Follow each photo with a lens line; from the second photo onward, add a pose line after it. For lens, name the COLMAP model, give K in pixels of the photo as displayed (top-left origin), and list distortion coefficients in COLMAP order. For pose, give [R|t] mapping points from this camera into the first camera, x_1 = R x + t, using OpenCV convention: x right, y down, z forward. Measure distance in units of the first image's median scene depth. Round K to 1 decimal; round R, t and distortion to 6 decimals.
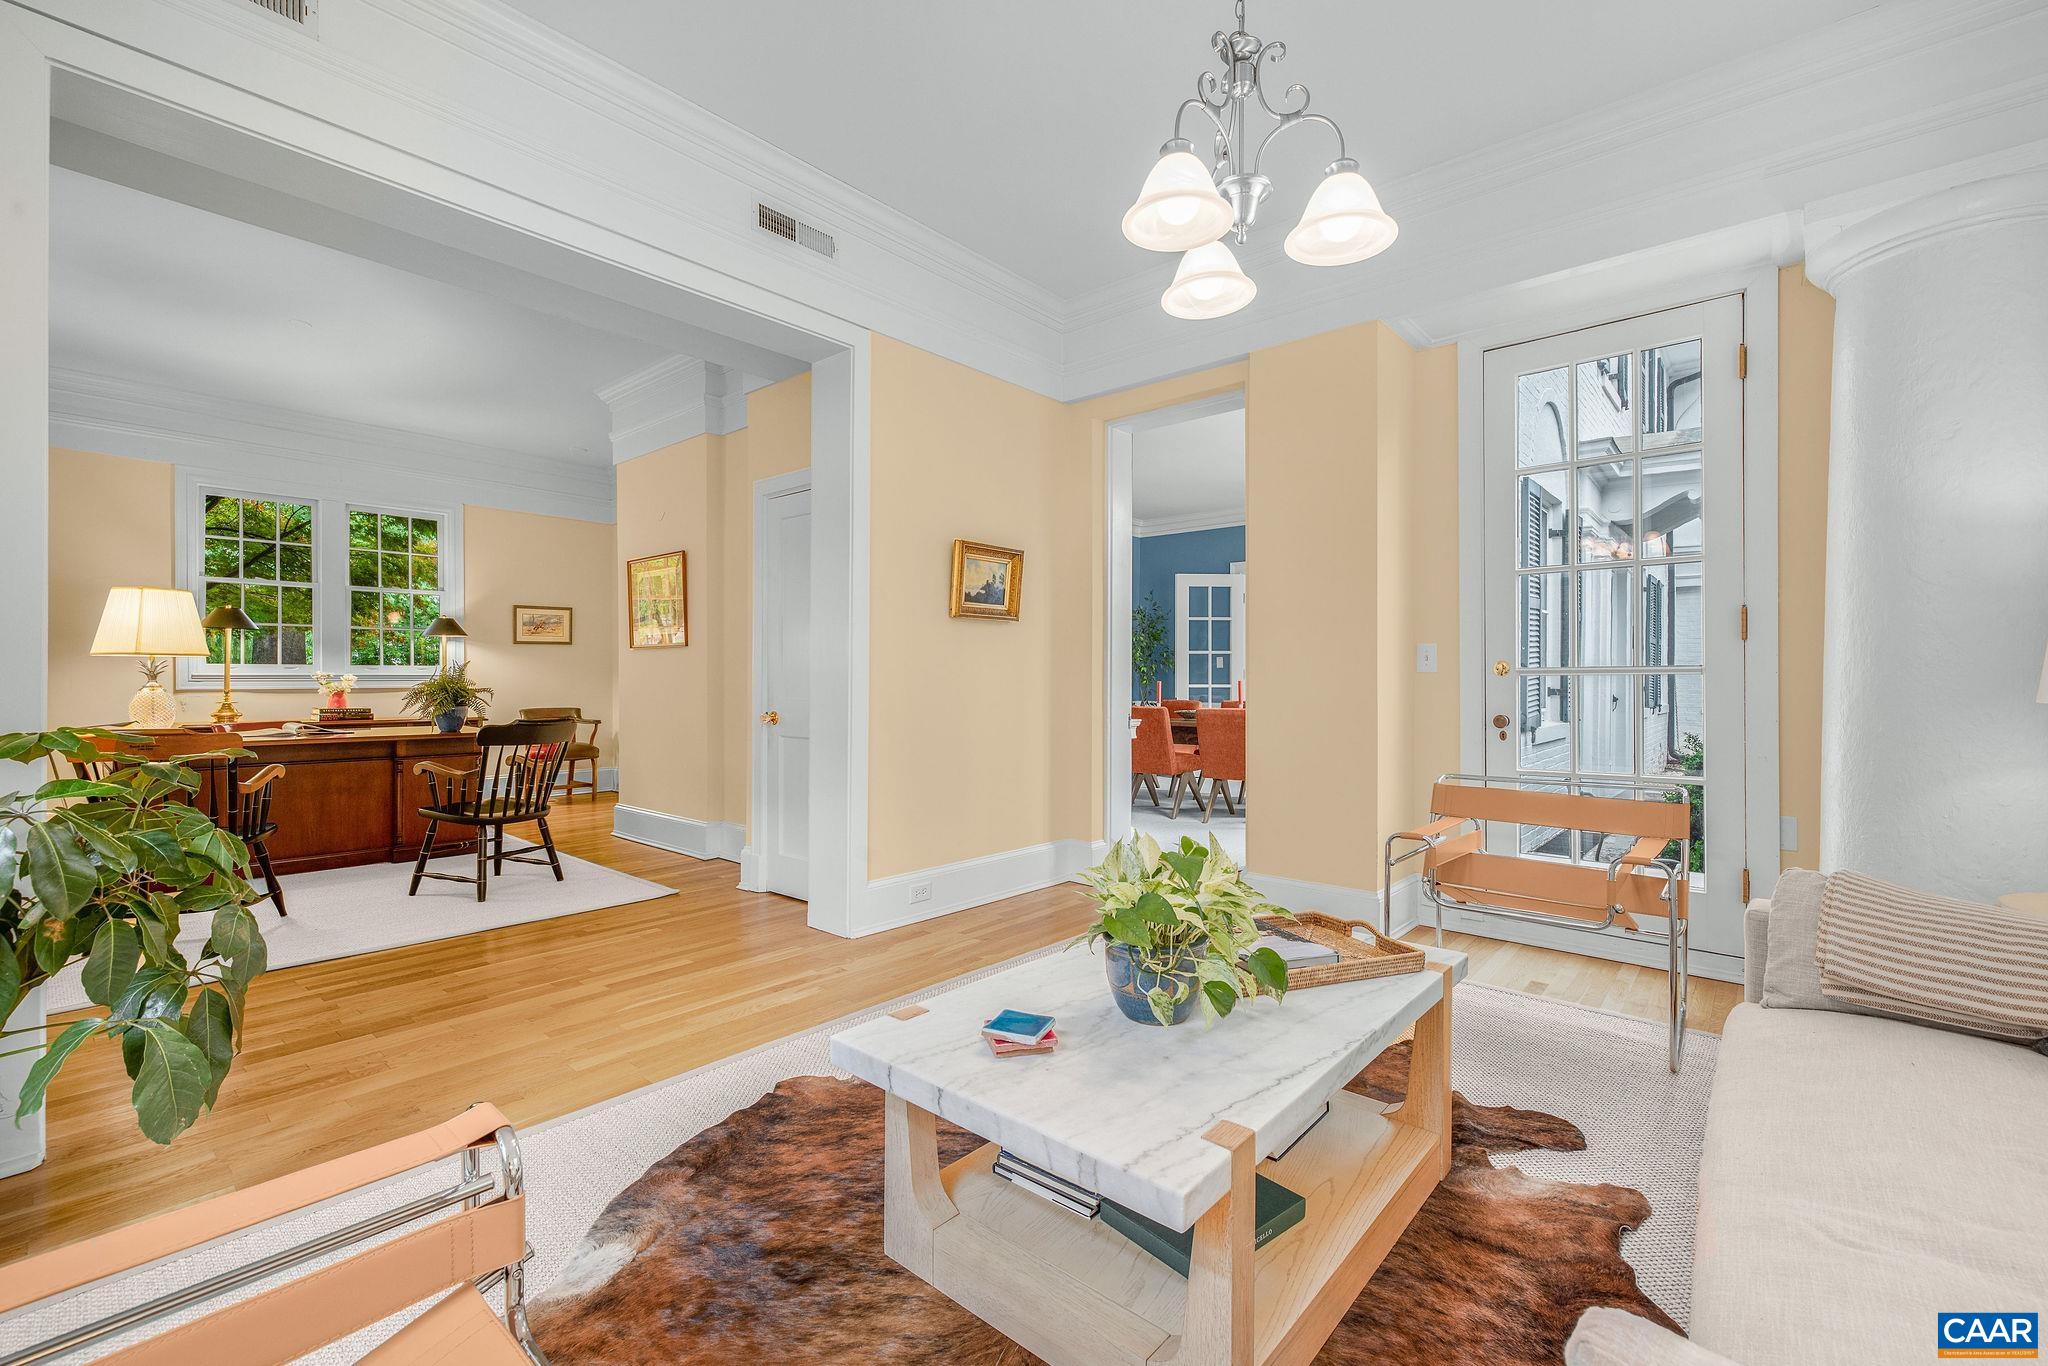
lens RADIAL K [[869.7, 0, 1016.6], [0, 869.7, 680.3], [0, 0, 1]] dist [0.000589, 0.000861]
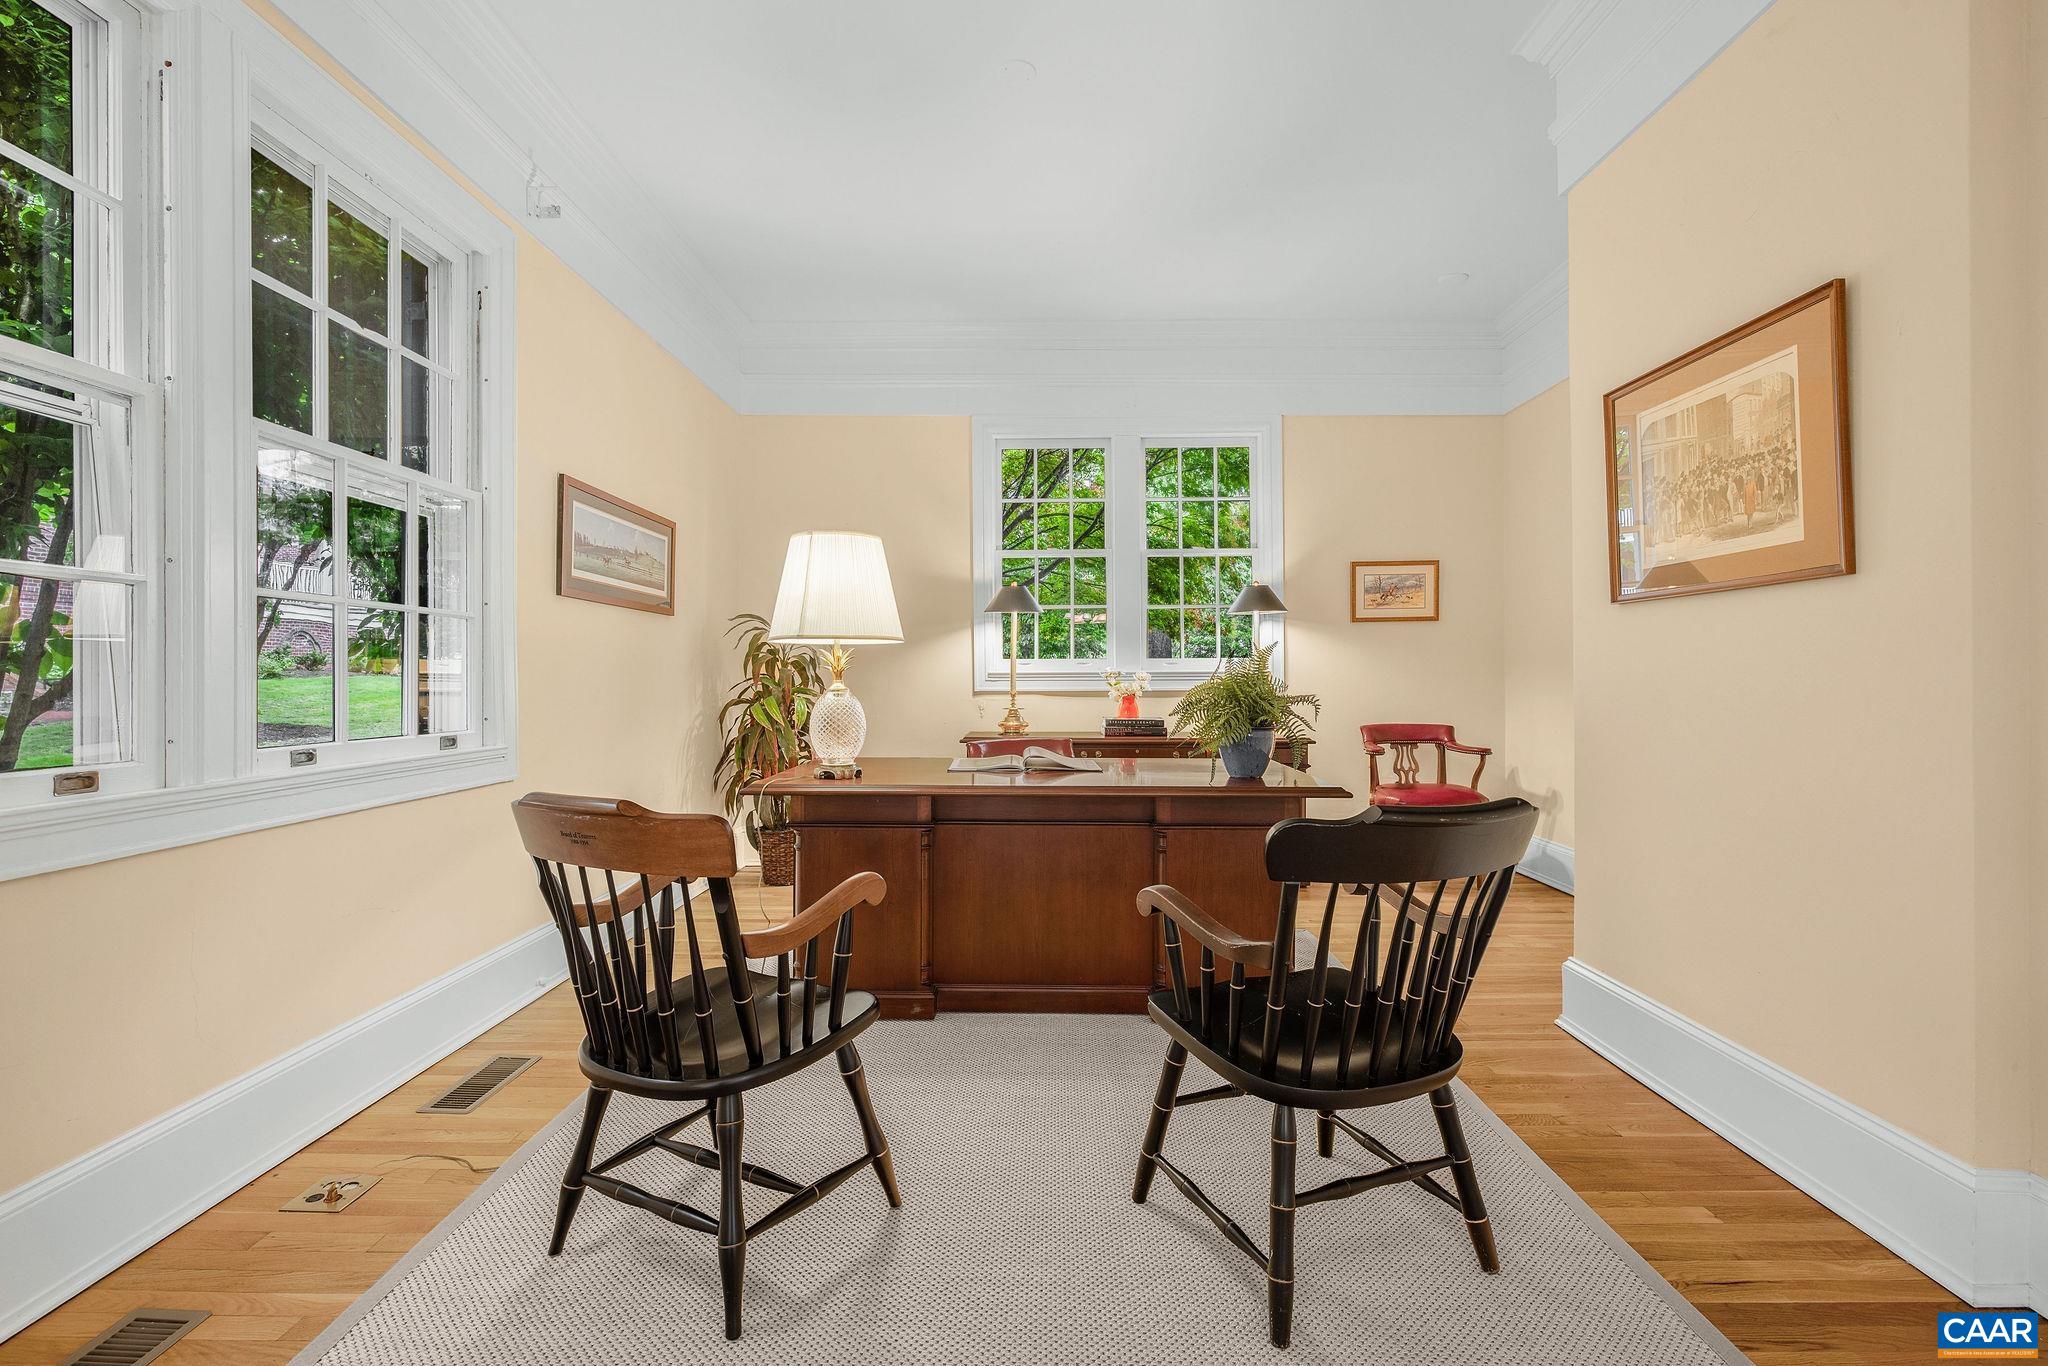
lens RADIAL K [[935.9, 0, 1021.1], [0, 935.9, 675.9], [0, 0, 1]] dist [0.002917, 0.000257]
pose [[0.654879, -0.001812, -0.755731, -0.254583], [-0.000529, 0.999996, -0.002856, -0.000603], [0.755733, 0.002270, 0.654876, 0.429265]]
